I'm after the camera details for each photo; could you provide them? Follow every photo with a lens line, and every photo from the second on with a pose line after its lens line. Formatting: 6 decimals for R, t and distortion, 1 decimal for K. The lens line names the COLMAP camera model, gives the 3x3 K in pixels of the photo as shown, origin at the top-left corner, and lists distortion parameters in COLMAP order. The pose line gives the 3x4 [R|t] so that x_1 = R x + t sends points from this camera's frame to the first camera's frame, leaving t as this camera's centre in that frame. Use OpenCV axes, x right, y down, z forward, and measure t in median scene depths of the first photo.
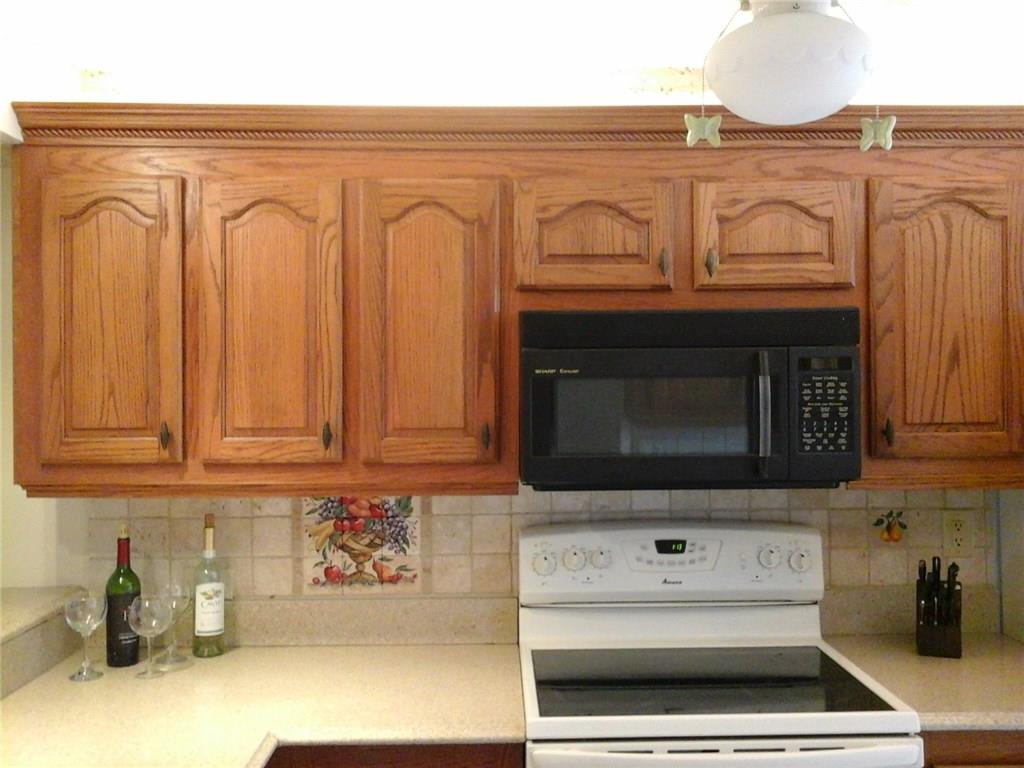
lens RADIAL K [[983.3, 0, 512.0], [0, 983.3, 384.0], [0, 0, 1]] dist [-0.000744, -0.026250]
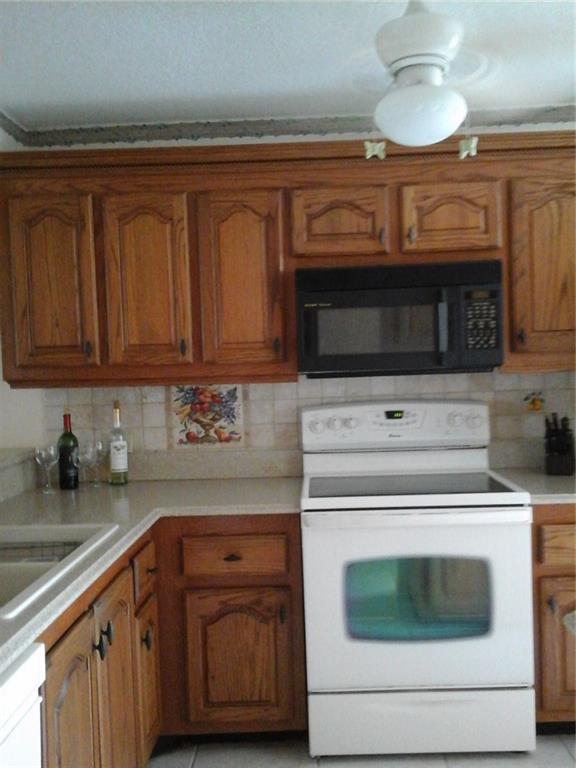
lens RADIAL K [[742.4, 0, 289.1], [0, 742.4, 414.0], [0, 0, 1]] dist [0.092886, -0.307527]
pose [[0.998257, -0.023885, -0.053968, 0.057032], [0.027503, 0.997352, 0.067322, 0.080995], [0.052217, -0.068689, 0.996271, -0.263599]]
